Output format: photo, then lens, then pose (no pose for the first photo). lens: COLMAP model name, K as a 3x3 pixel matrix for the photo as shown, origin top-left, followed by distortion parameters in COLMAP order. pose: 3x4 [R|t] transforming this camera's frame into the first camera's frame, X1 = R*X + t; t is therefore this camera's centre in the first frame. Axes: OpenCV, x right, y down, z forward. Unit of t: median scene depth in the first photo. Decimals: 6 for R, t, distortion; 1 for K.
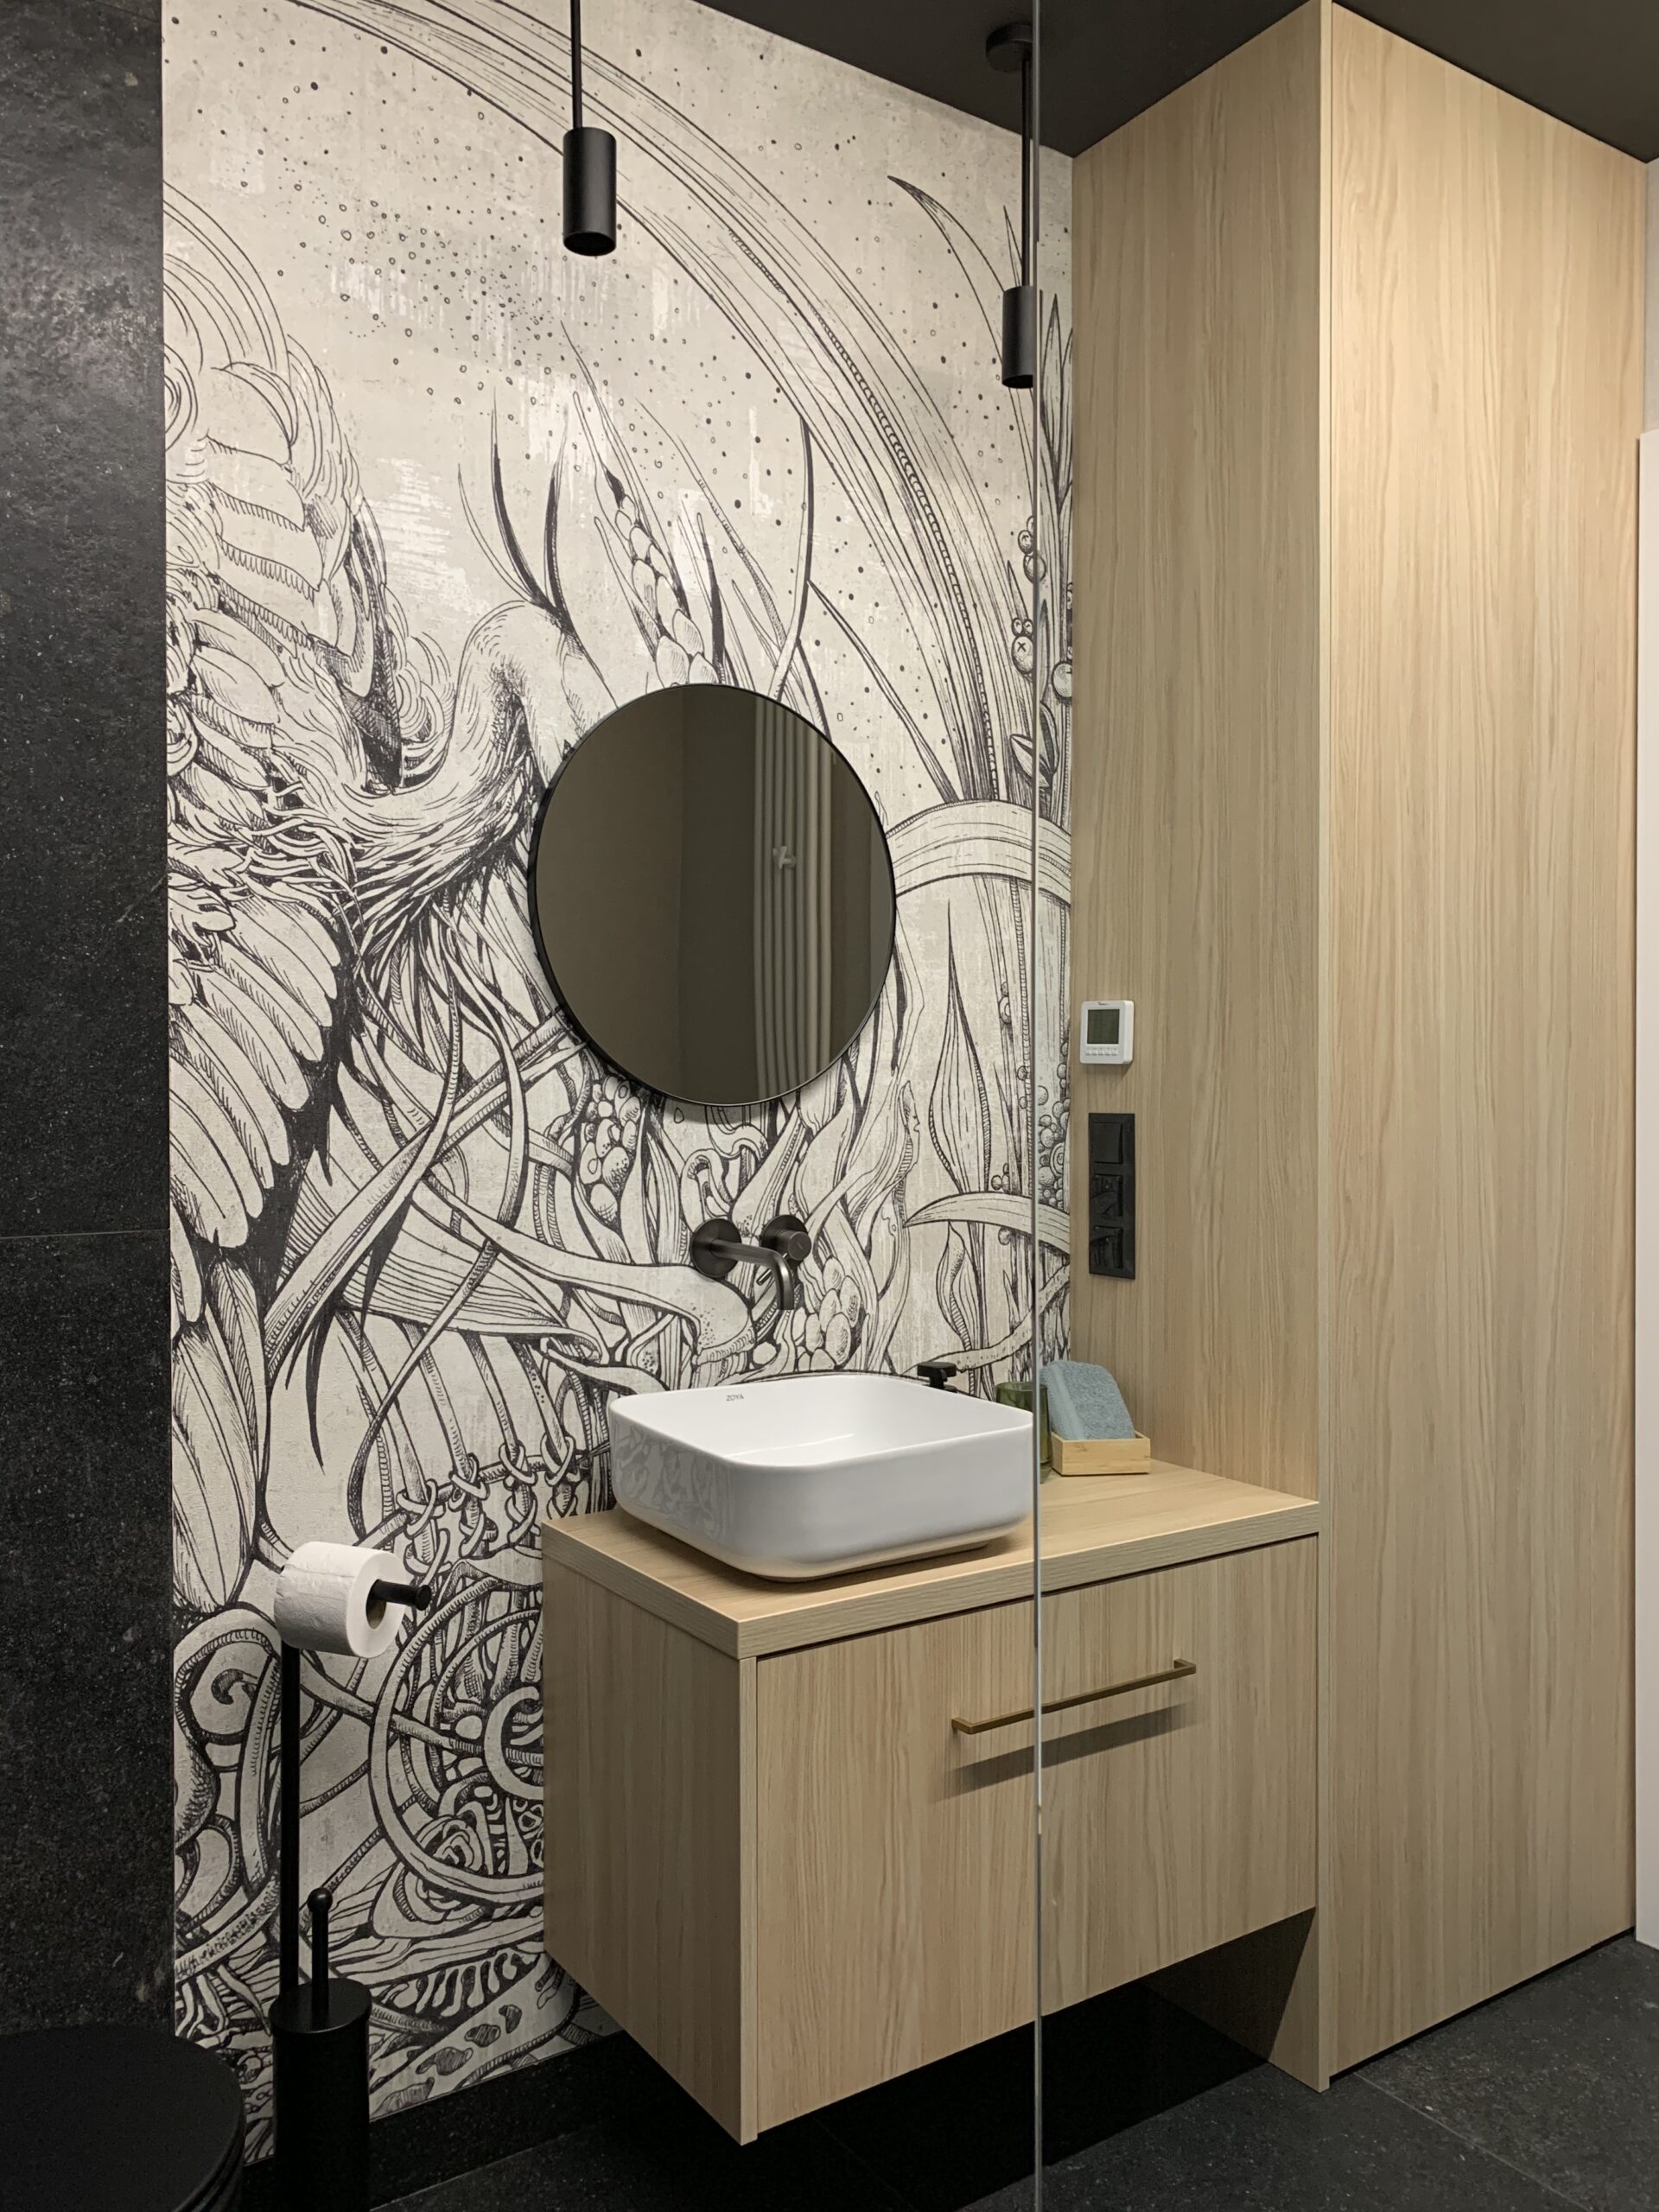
lens RADIAL K [[1684.8, 0, 829.5], [0, 1684.8, 1106.0], [0, 0, 1]] dist [0.042768, -0.040540]
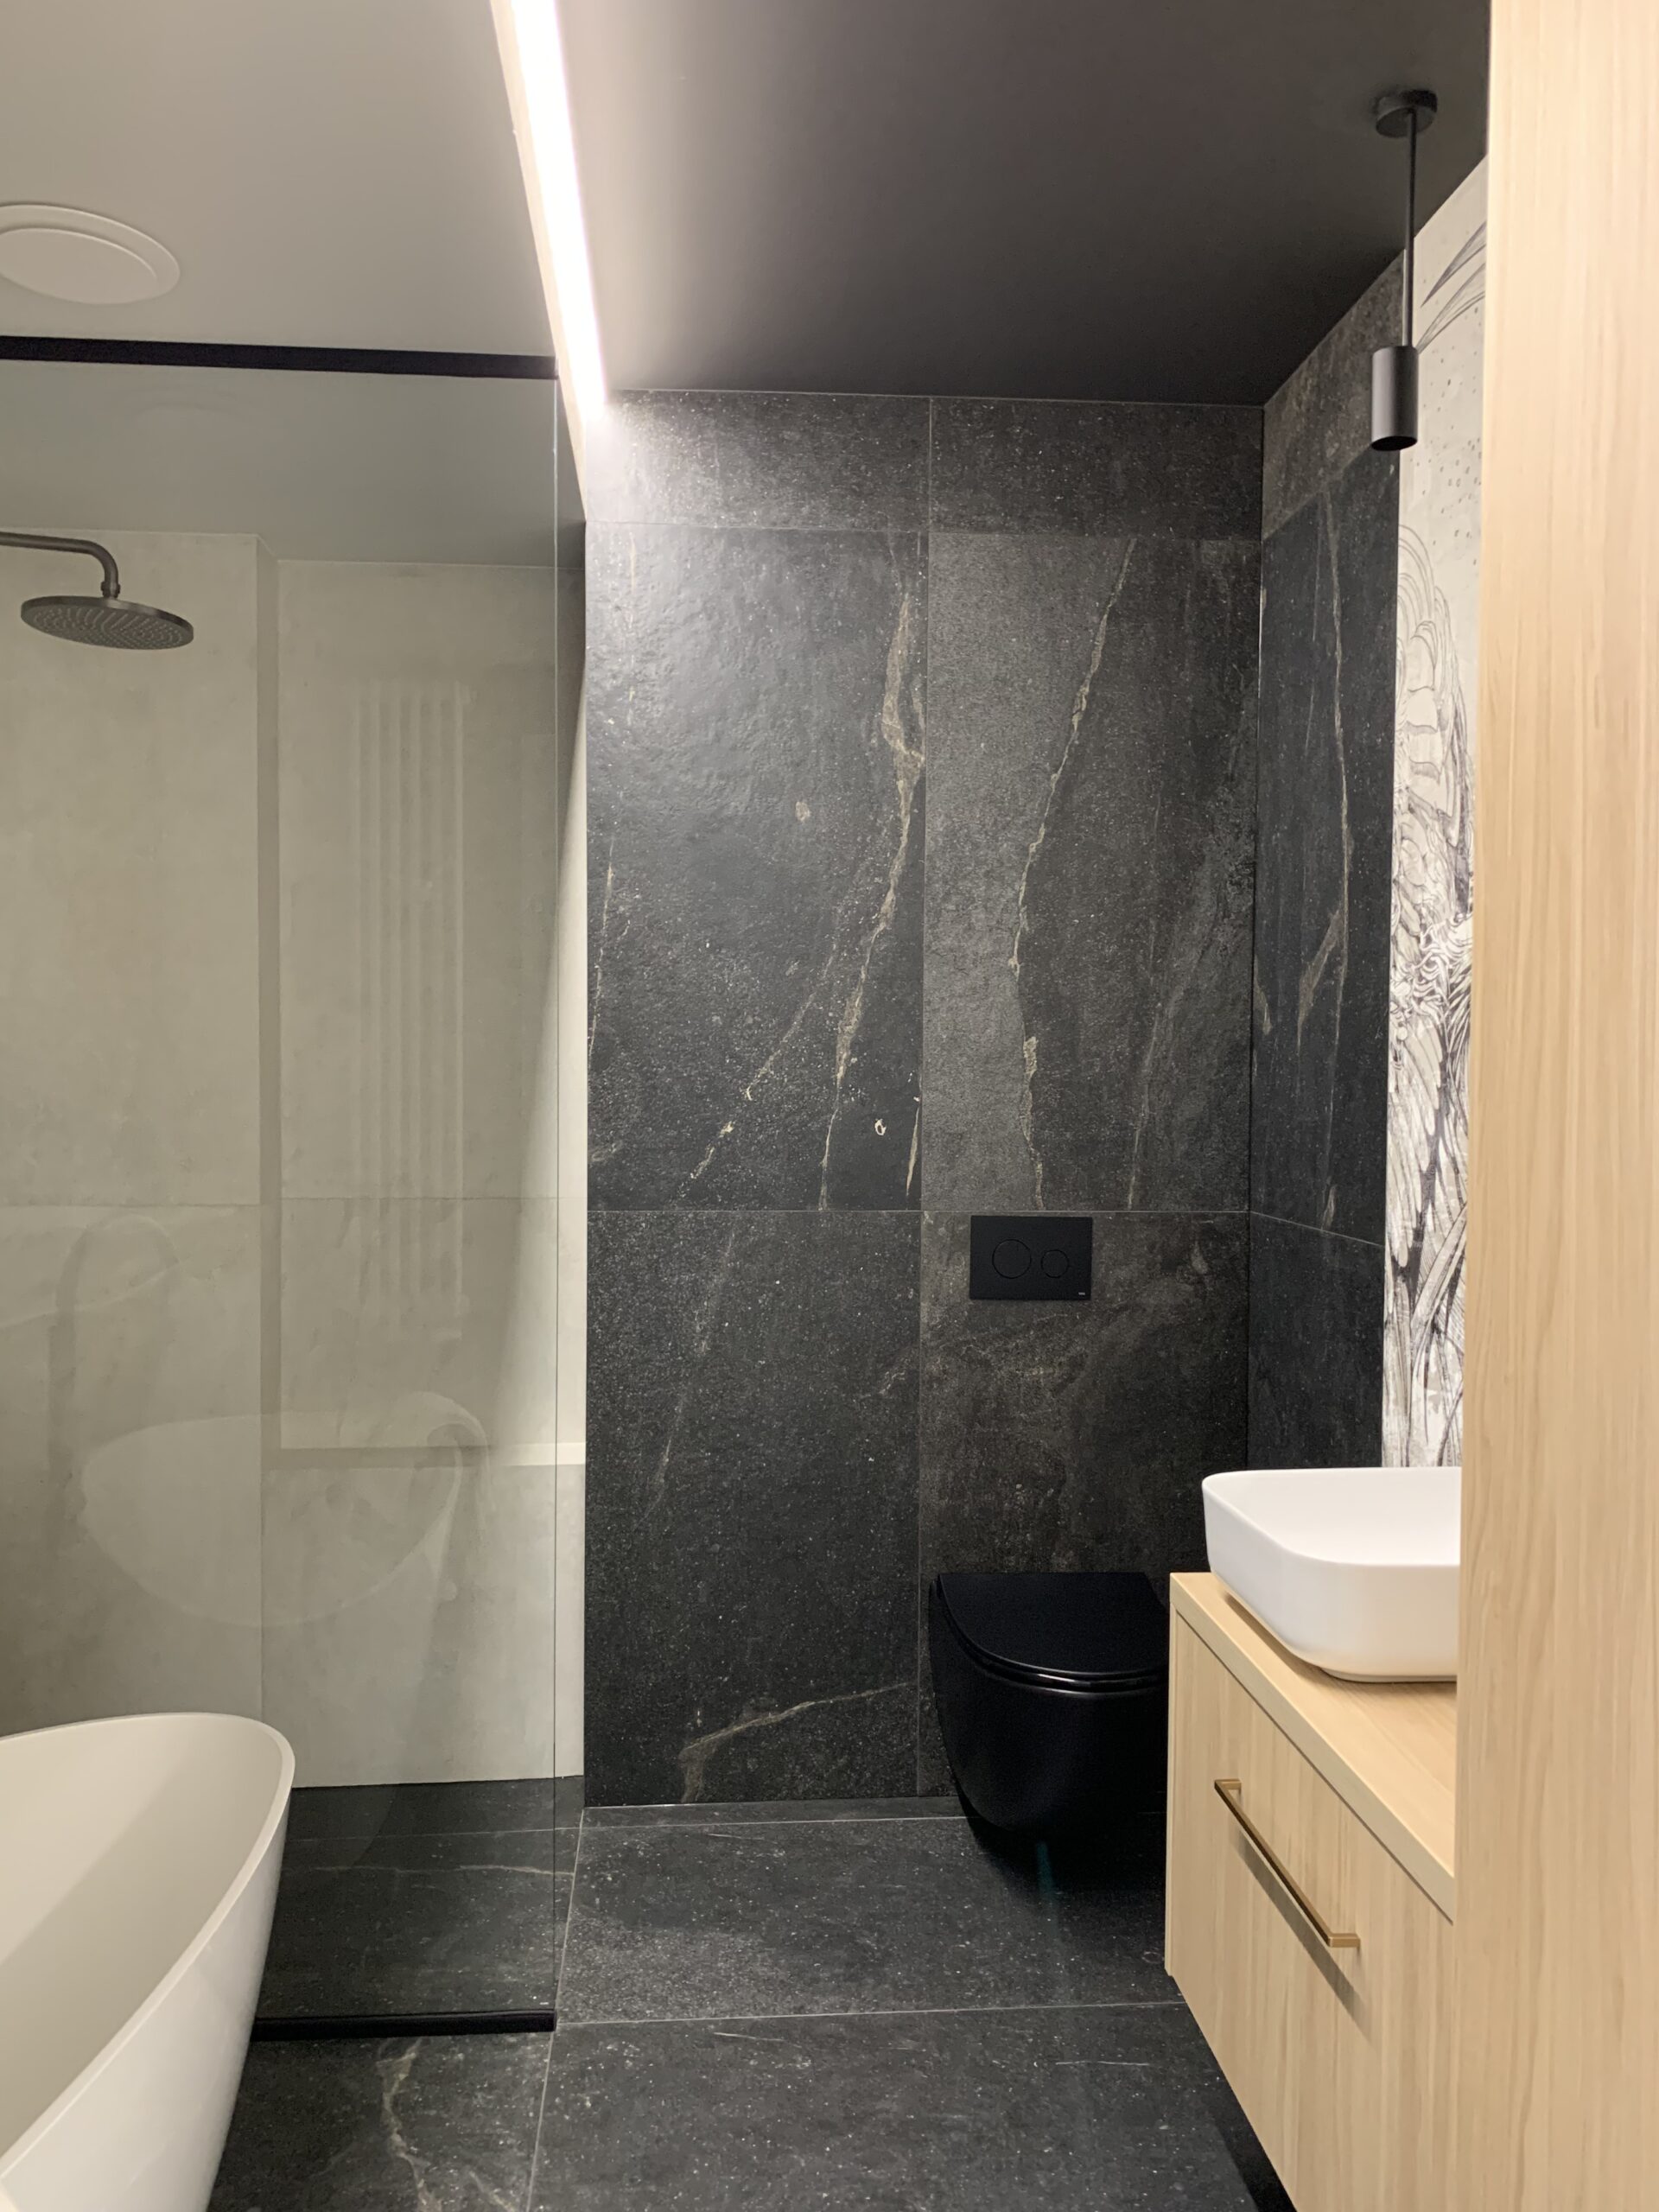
lens RADIAL K [[1684.8, 0, 829.5], [0, 1684.8, 1106.0], [0, 0, 1]] dist [0.042768, -0.040540]
pose [[-0.506756, 0.022165, -0.861804, 1.067427], [-0.014878, 0.999296, 0.034450, -0.088576], [0.861961, 0.030280, -0.506069, 1.276038]]
